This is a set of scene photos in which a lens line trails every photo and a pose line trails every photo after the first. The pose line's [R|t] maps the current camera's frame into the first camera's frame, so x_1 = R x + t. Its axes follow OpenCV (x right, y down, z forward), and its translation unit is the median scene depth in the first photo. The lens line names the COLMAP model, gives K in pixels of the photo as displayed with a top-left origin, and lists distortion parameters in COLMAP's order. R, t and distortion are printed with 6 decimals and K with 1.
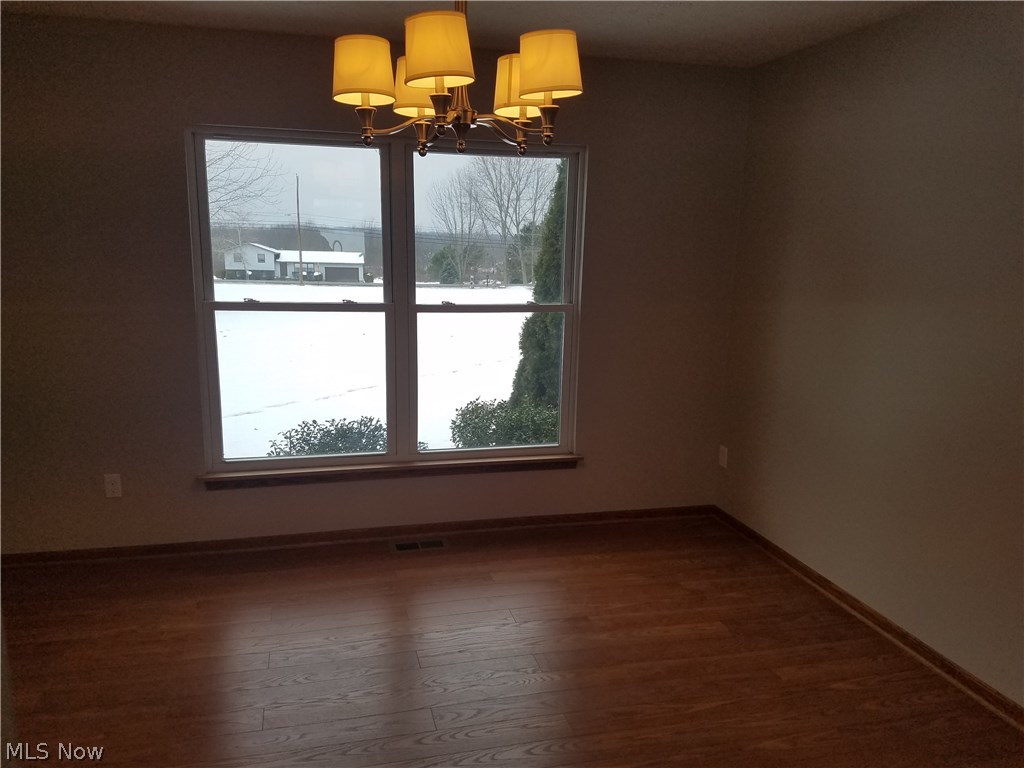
lens RADIAL K [[784.5, 0, 506.9], [0, 784.5, 383.6], [0, 0, 1]] dist [0.060875, -0.001861]
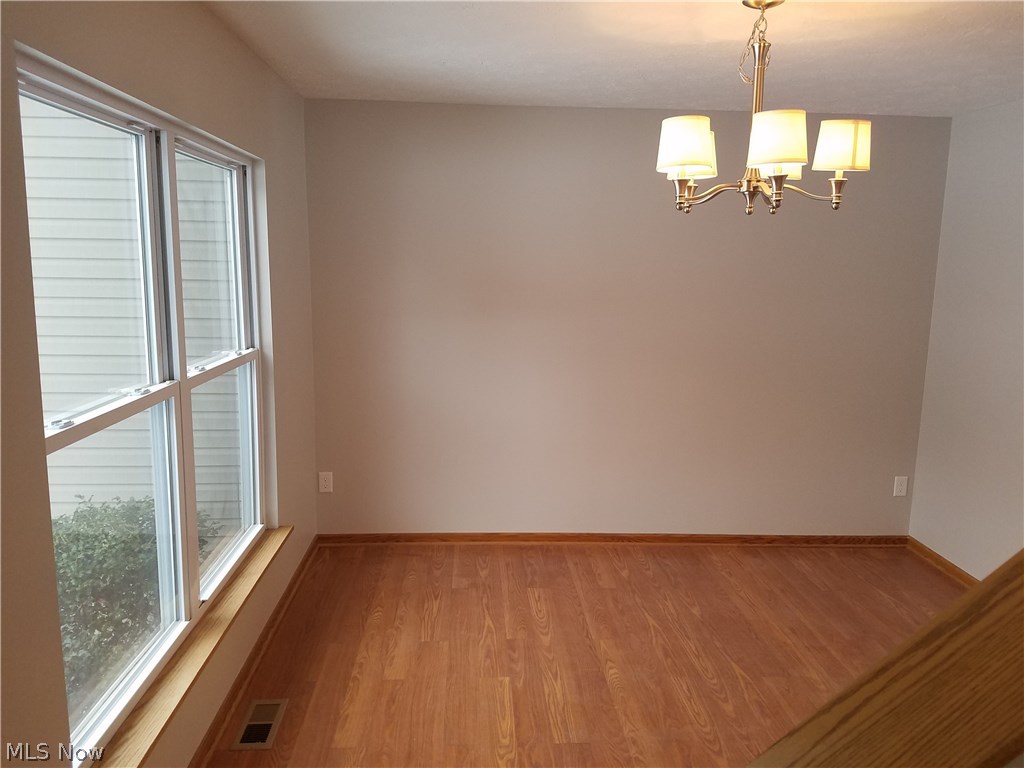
lens RADIAL K [[784.5, 0, 506.7], [0, 784.5, 381.3], [0, 0, 1]] dist [0.060875, -0.001861]
pose [[0.229956, -0.181033, 0.956215, -0.765562], [0.186311, 0.972562, 0.139322, -0.161499], [-0.955201, 0.146115, 0.257375, 0.645581]]
